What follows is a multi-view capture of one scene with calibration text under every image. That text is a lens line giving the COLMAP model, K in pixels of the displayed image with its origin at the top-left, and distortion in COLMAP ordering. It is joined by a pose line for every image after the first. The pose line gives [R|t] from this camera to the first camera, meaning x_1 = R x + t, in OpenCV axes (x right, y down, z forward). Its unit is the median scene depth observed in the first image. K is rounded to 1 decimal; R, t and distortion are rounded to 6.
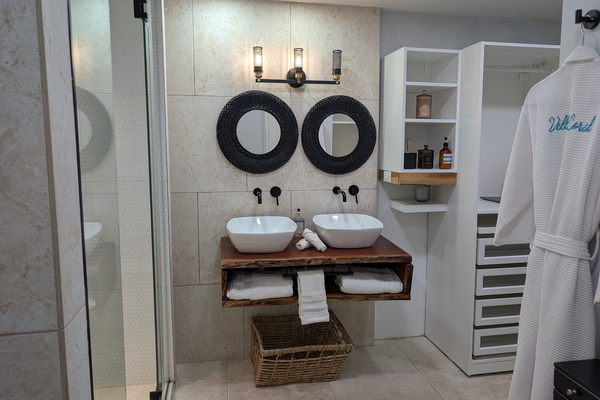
lens RADIAL K [[434.3, 0, 308.6], [0, 434.3, 189.1], [0, 0, 1]] dist [0.020468, -0.011791]
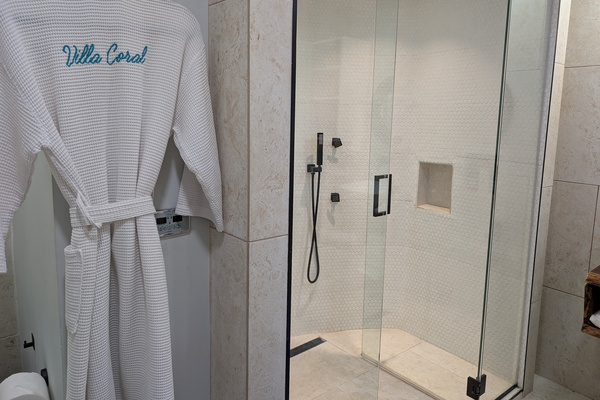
lens RADIAL K [[434.3, 0, 302.2], [0, 434.3, 170.7], [0, 0, 1]] dist [0.020468, -0.011791]
pose [[0.445073, 0.113227, -0.888307, 0.218054], [-0.120876, 0.990492, 0.065689, -0.006413], [0.887299, 0.078138, 0.454527, 0.146671]]
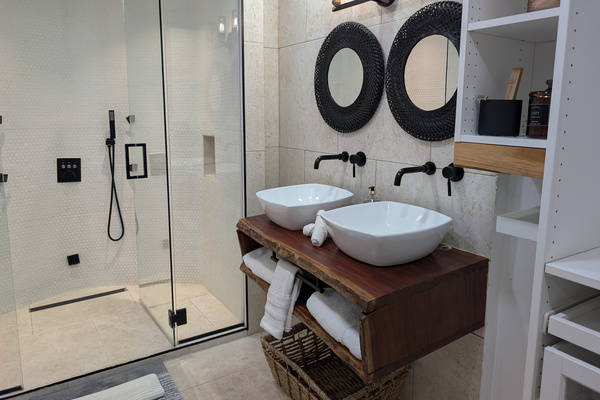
lens RADIAL K [[434.3, 0, 302.4], [0, 434.3, 177.9], [0, 0, 1]] dist [0.020468, -0.011791]
pose [[0.349884, 0.135715, -0.926910, 0.605393], [-0.108416, 0.988668, 0.103833, -0.029542], [0.930498, 0.064162, 0.360633, 0.683748]]
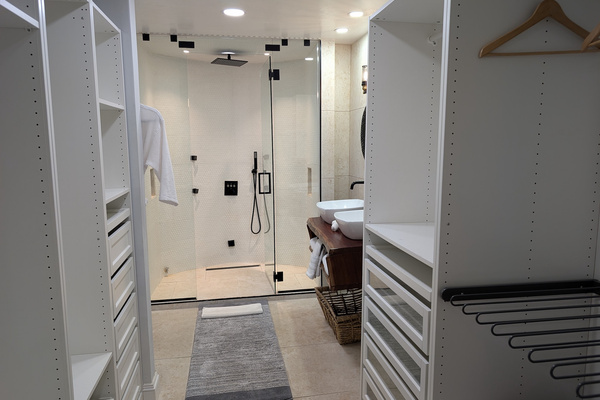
lens RADIAL K [[417.0, 0, 302.5], [0, 417.0, 198.0], [0, 0, 1]] dist [0.101007, -0.000079]
pose [[-0.025620, 0.123581, -0.992004, 1.107786], [-0.103494, 0.986669, 0.125589, -0.080577], [0.994300, 0.105884, -0.012489, 0.857063]]
